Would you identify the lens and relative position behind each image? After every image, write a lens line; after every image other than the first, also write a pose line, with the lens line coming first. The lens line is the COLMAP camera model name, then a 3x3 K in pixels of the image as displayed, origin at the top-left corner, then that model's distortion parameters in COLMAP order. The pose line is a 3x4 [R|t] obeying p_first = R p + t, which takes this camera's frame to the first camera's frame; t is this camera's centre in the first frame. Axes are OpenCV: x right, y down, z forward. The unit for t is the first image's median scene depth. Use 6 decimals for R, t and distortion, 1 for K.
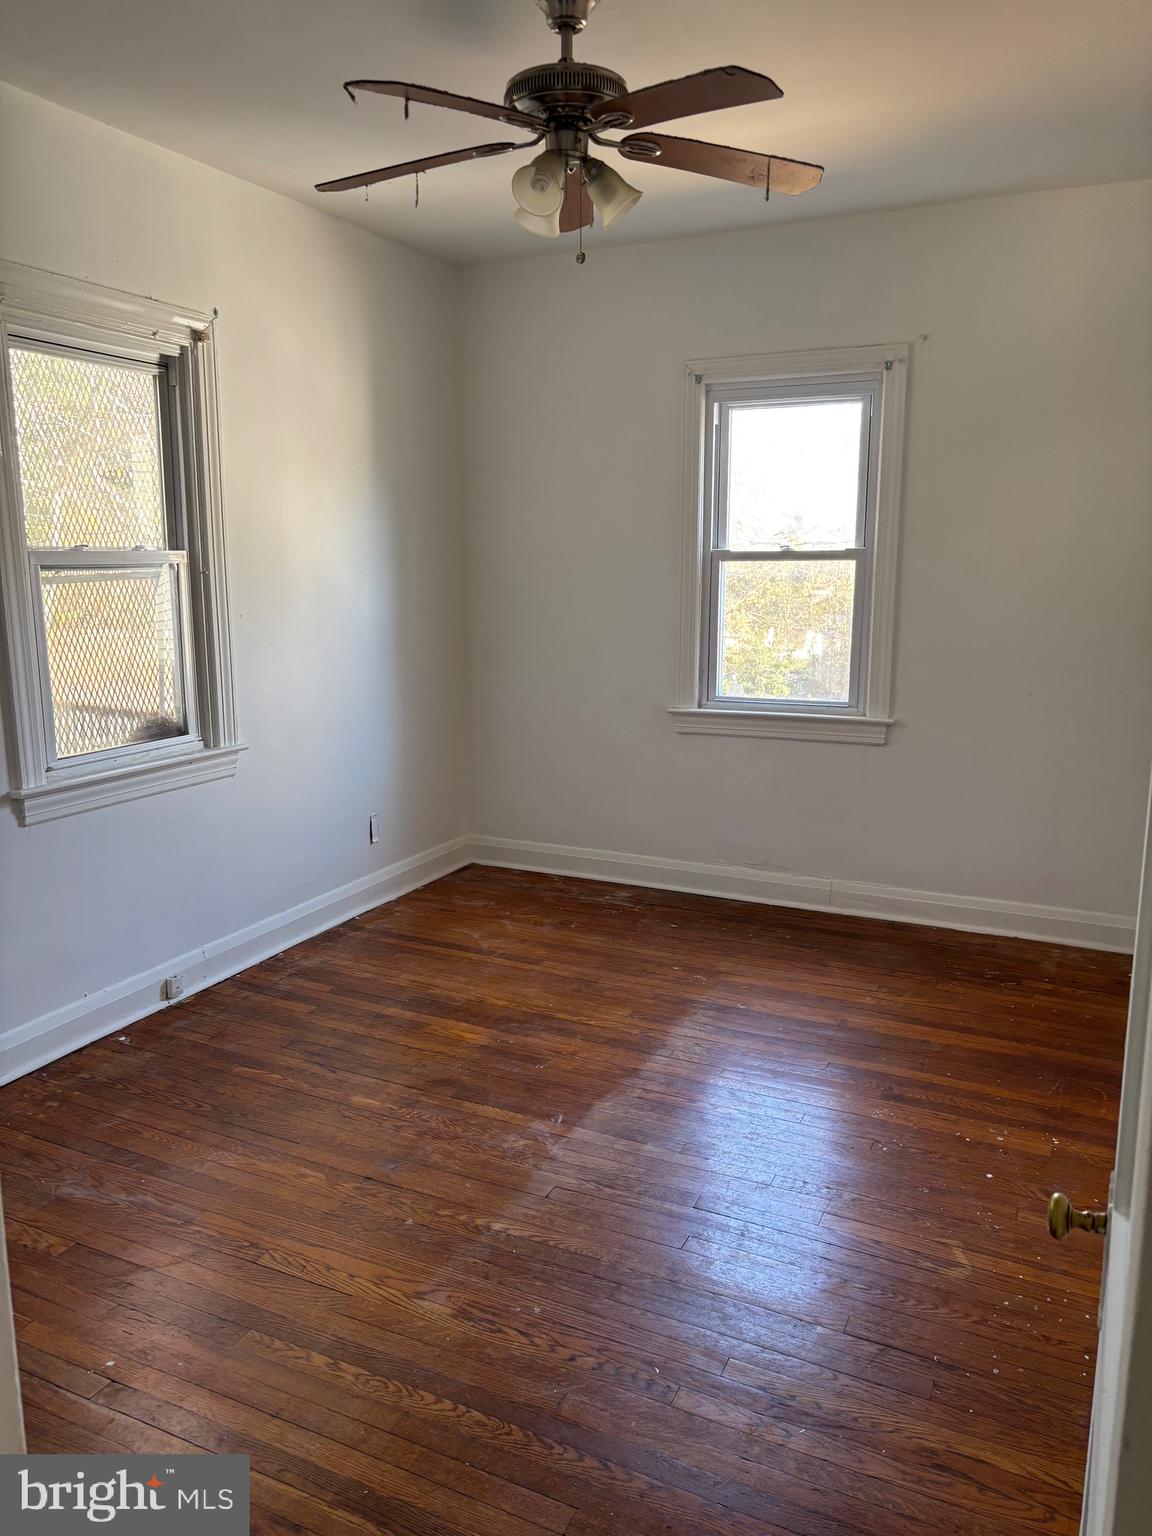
lens RADIAL K [[1155.0, 0, 572.1], [0, 1155.0, 767.8], [0, 0, 1]] dist [0.030554, -0.035627]
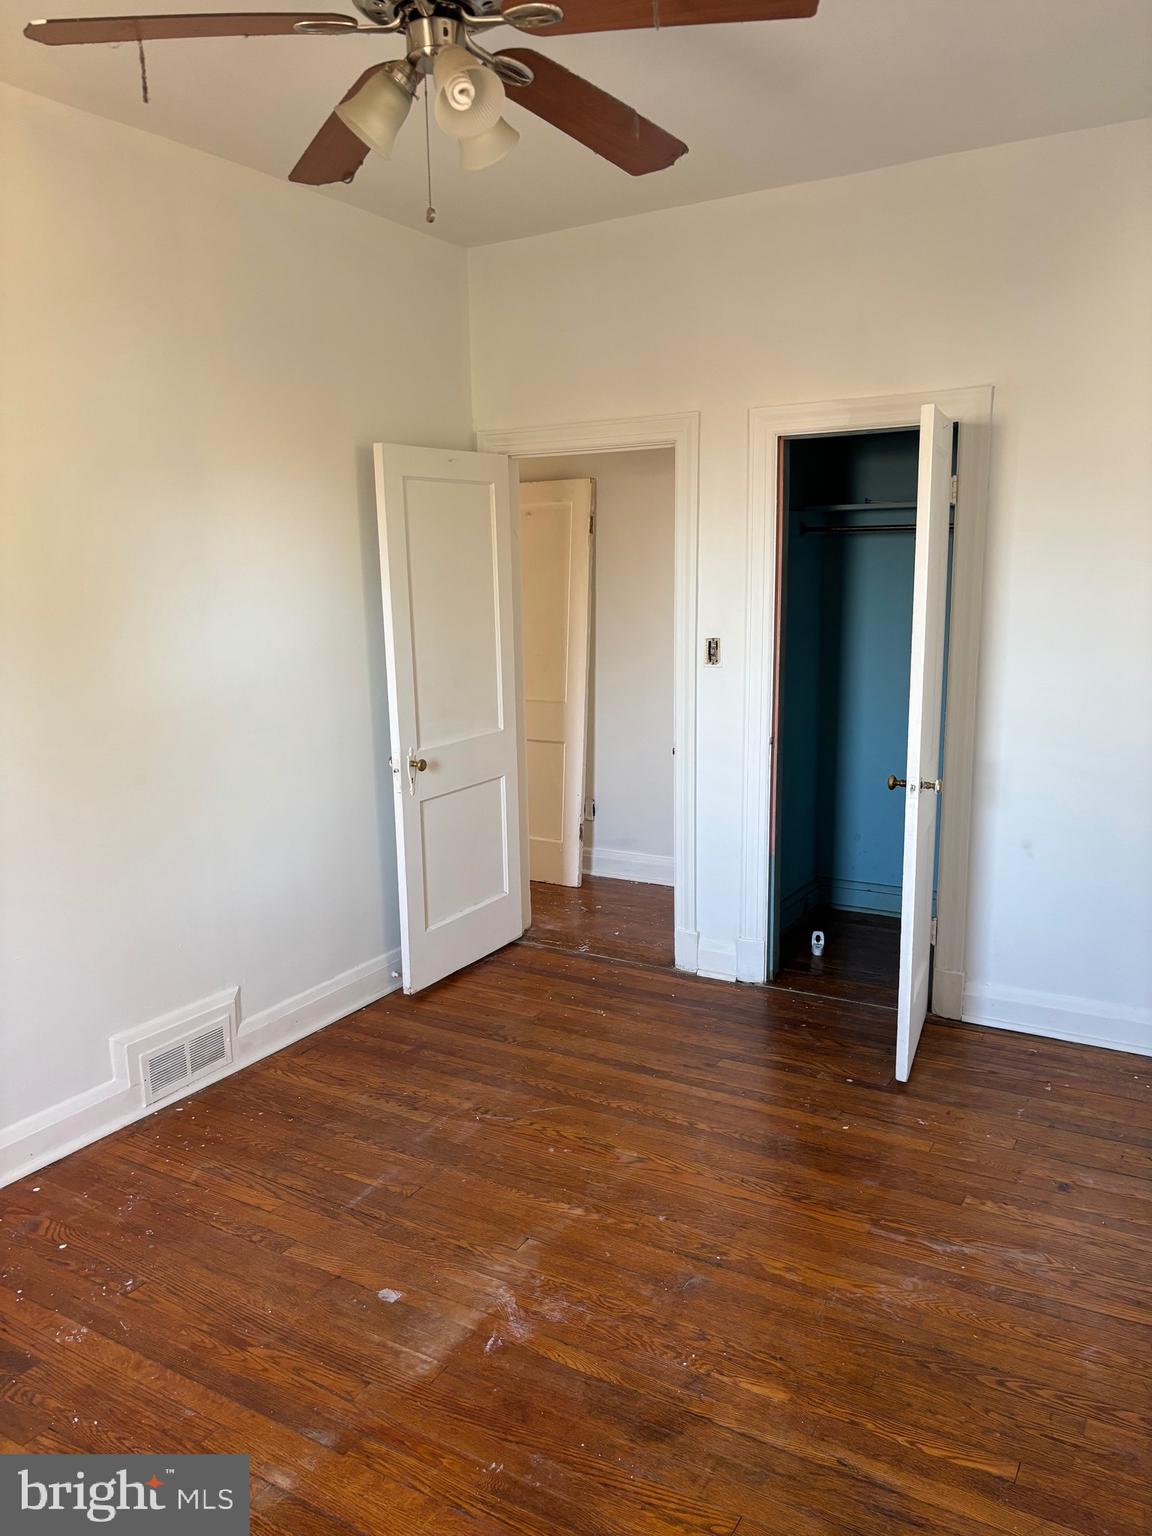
lens RADIAL K [[1155.0, 0, 578.6], [0, 1155.0, 769.1], [0, 0, 1]] dist [0.030554, -0.035627]
pose [[-0.996051, 0.000884, 0.088773, -0.157908], [0.033299, 0.930667, 0.364349, -0.370720], [-0.082296, 0.365866, -0.927022, 1.819059]]
